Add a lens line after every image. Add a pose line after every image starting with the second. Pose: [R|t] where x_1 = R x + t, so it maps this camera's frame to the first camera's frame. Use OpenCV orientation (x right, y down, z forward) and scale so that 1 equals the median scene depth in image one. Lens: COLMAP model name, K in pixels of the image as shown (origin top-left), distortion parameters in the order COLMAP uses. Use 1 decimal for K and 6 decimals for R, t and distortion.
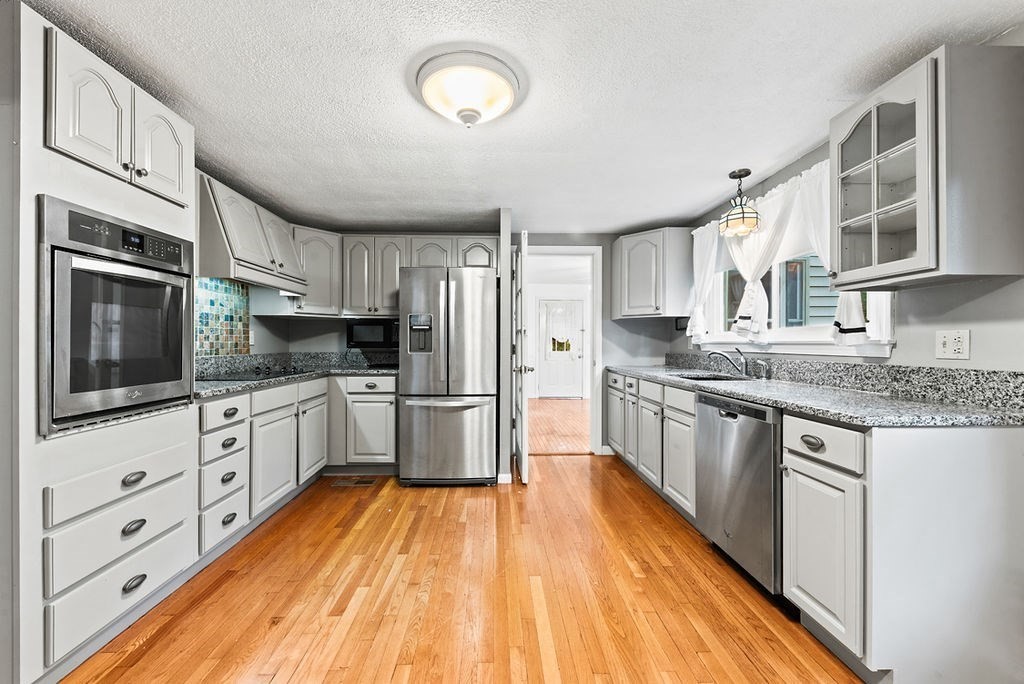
lens RADIAL K [[397.4, 0, 511.2], [0, 397.4, 342.5], [0, 0, 1]] dist [0.026546, -0.011000]
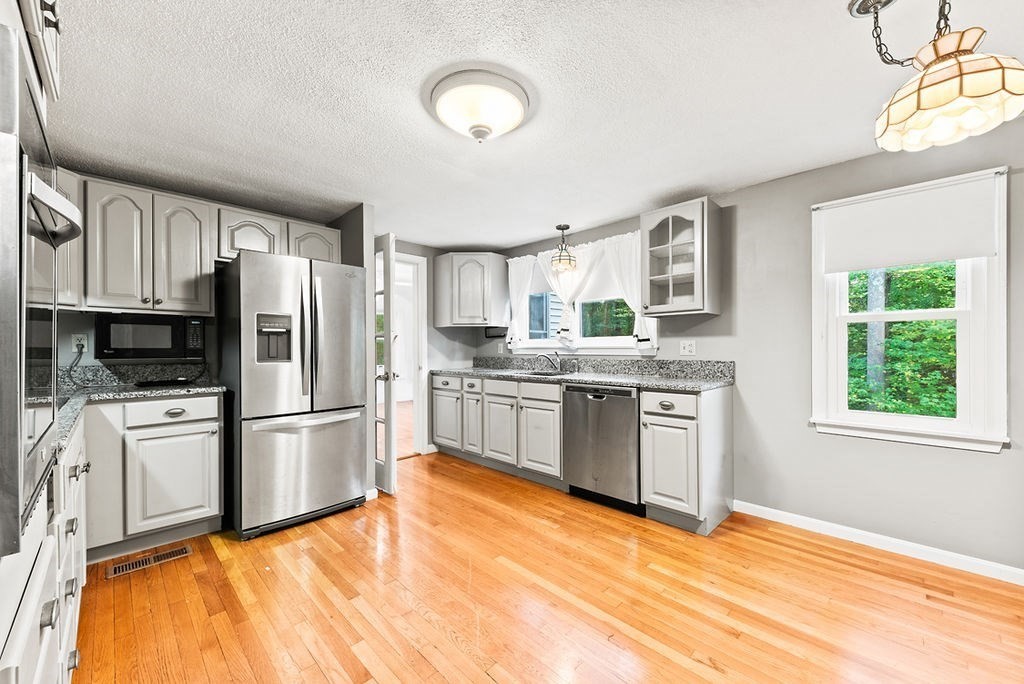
lens RADIAL K [[388.2, 0, 510.2], [0, 388.2, 347.9], [0, 0, 1]] dist [0.014409, -0.000164]
pose [[0.727769, -0.004720, 0.685807, -0.469563], [0.005220, 0.999985, 0.001344, -0.001373], [-0.685803, 0.002602, 0.727783, 0.130413]]
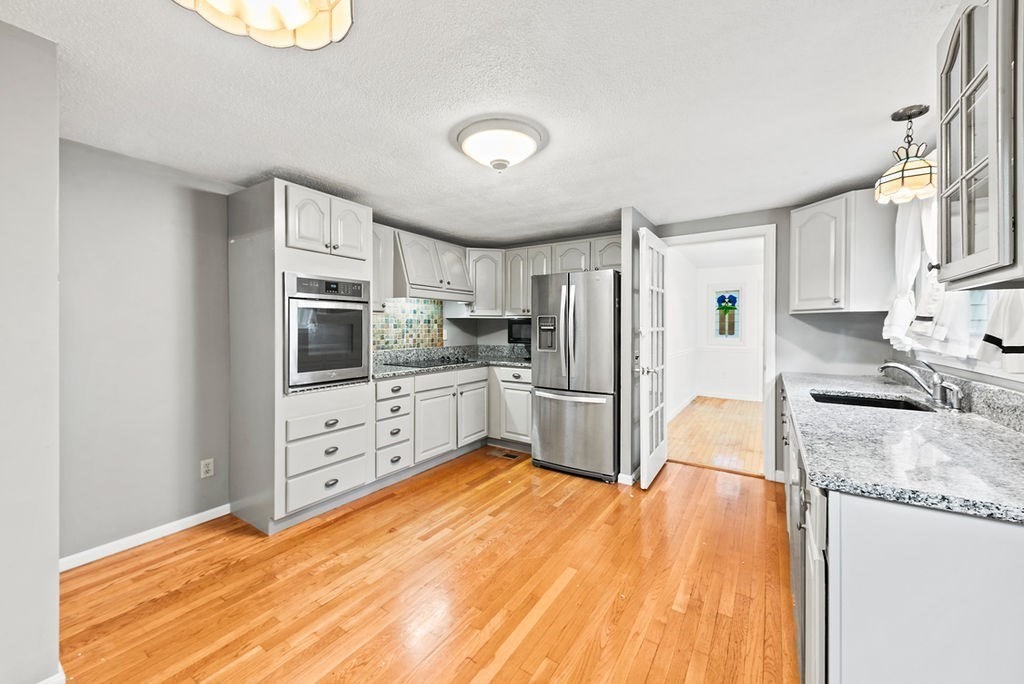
lens RADIAL K [[403.1, 0, 509.5], [0, 403.1, 328.3], [0, 0, 1]] dist [0.024527, -0.000123]
pose [[0.811308, 0.001897, -0.584616, 0.397586], [-0.001424, 0.999998, 0.001269, -0.042277], [0.584617, -0.000197, 0.811309, 0.013510]]
